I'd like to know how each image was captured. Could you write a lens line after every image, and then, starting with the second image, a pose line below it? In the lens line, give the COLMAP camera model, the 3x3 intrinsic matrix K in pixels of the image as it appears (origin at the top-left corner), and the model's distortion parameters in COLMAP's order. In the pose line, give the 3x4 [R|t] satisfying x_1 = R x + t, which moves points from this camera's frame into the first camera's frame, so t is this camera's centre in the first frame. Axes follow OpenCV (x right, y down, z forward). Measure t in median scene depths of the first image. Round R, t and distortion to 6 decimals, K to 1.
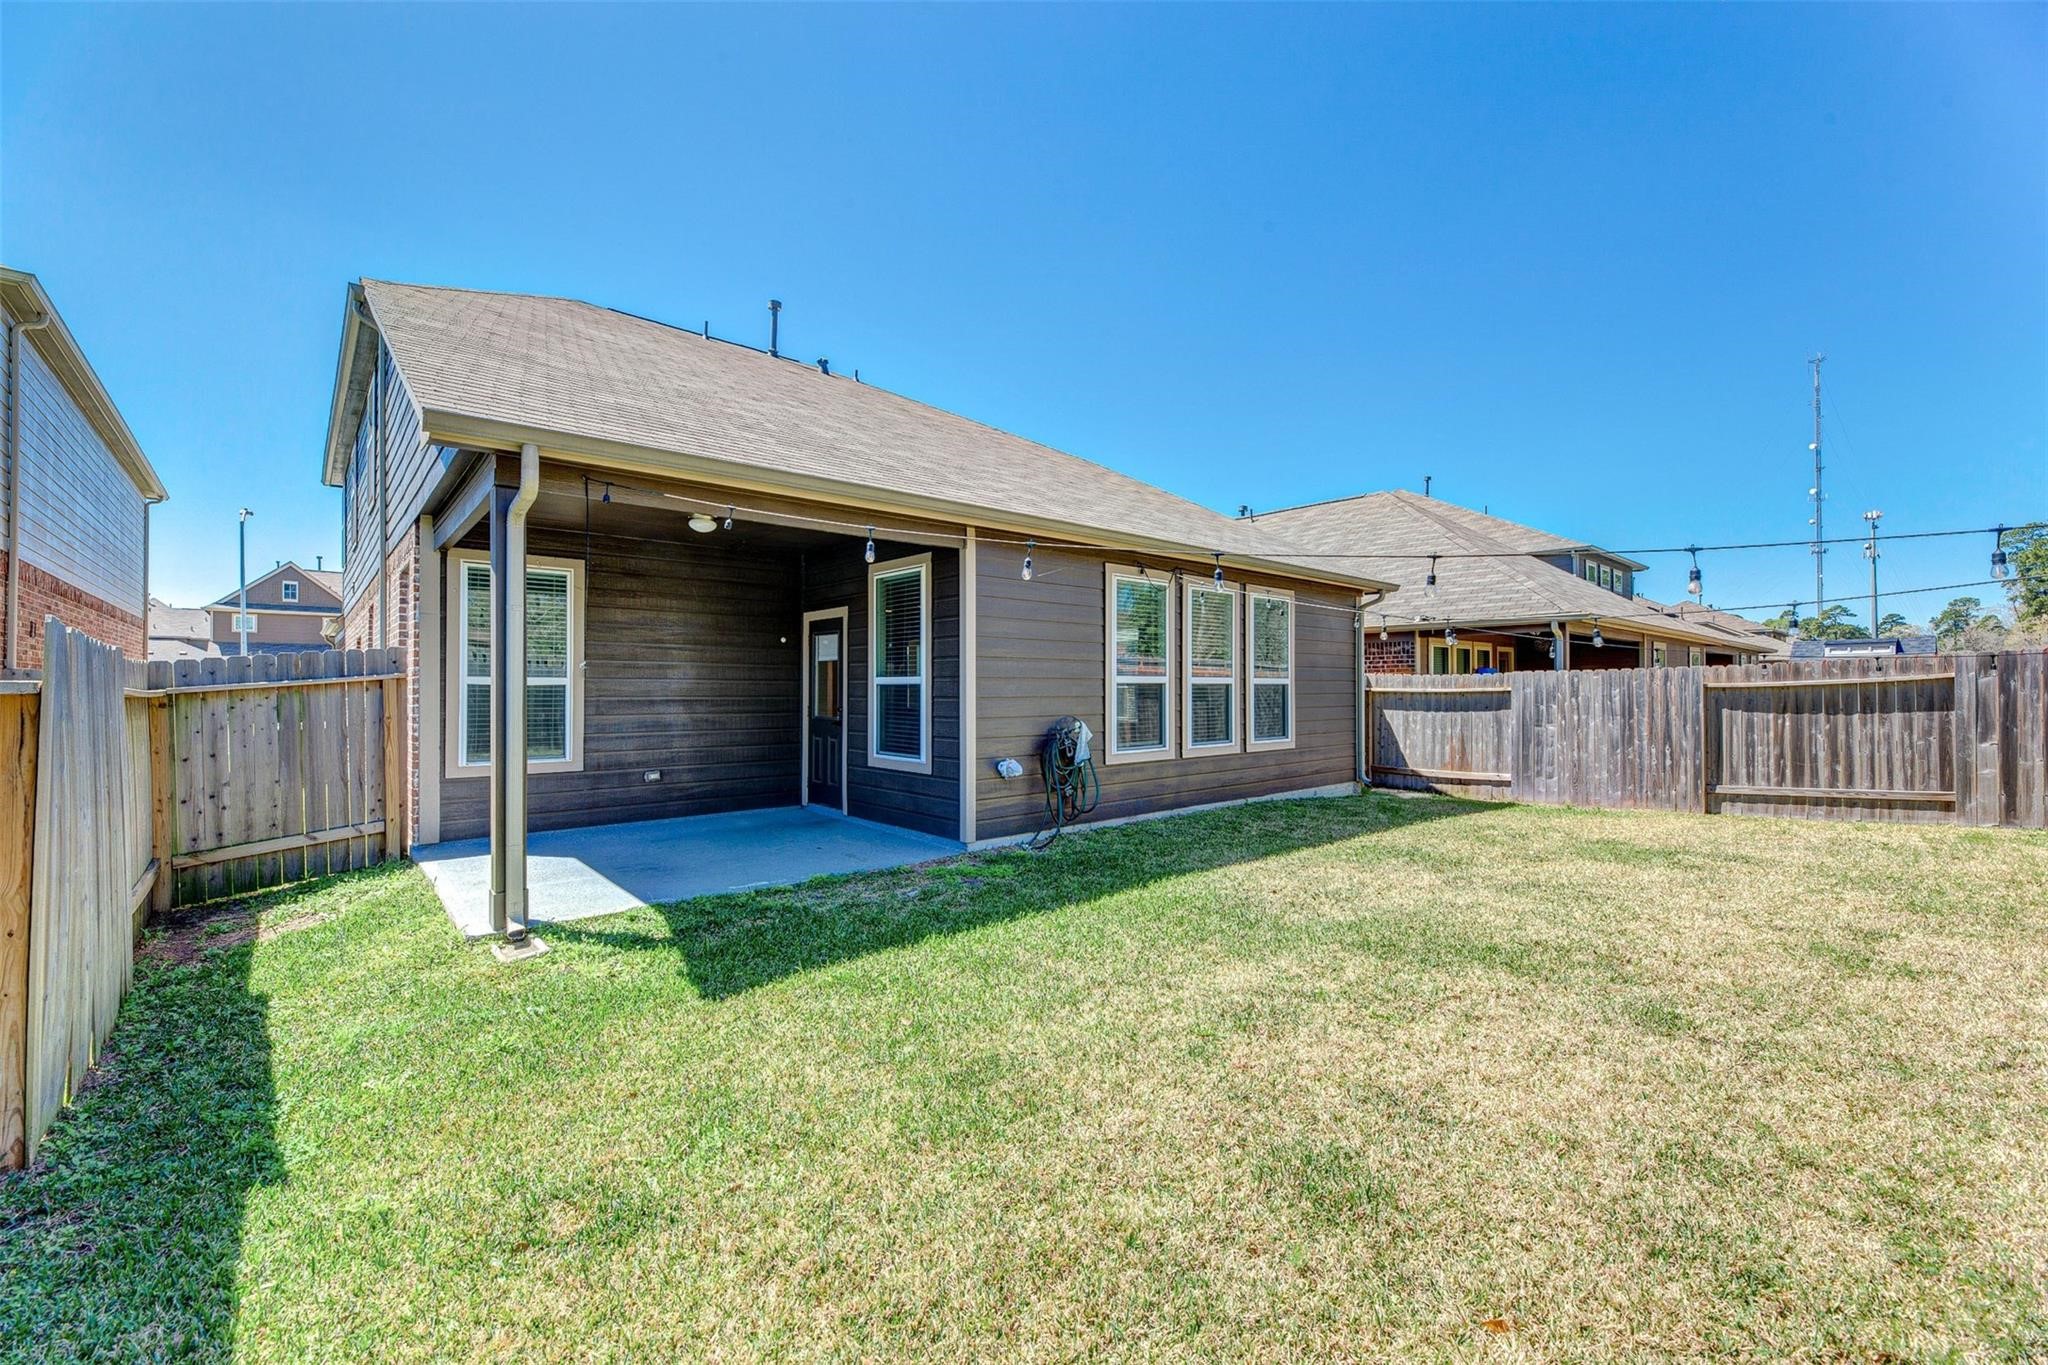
lens RADIAL K [[831.1, 0, 1014.8], [0, 831.1, 684.1], [0, 0, 1]] dist [0.003867, -0.000188]
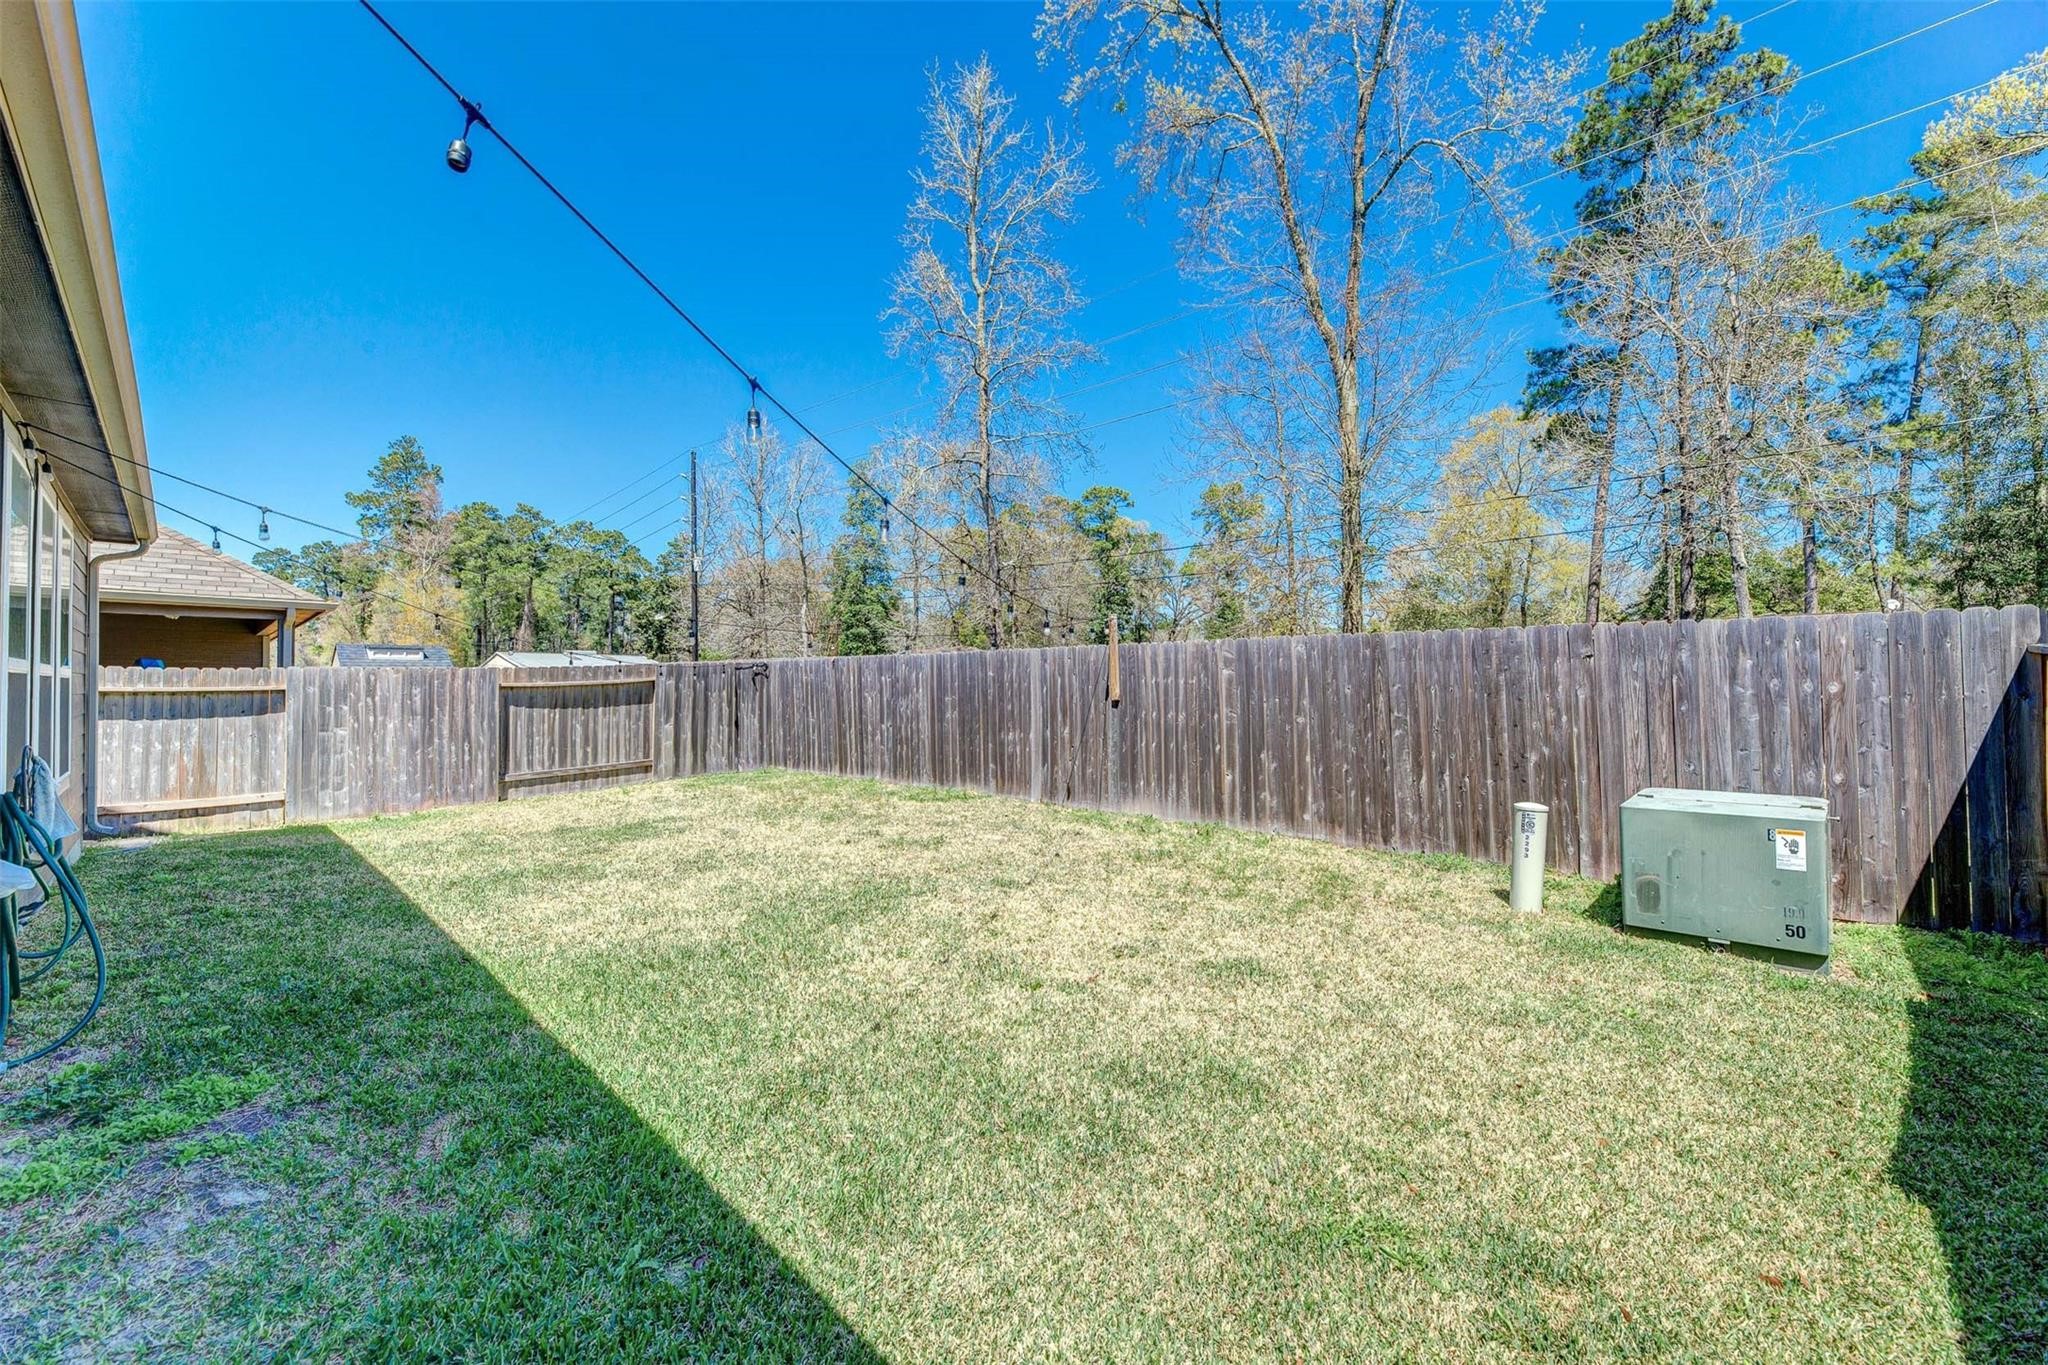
lens RADIAL K [[831.1, 0, 1015.7], [0, 831.1, 679.1], [0, 0, 1]] dist [0.003867, -0.000188]
pose [[-0.073083, 0.015728, 0.997202, -0.312988], [-0.003978, 0.999863, -0.016061, 0.008825], [-0.997318, -0.005140, -0.073011, 0.387843]]
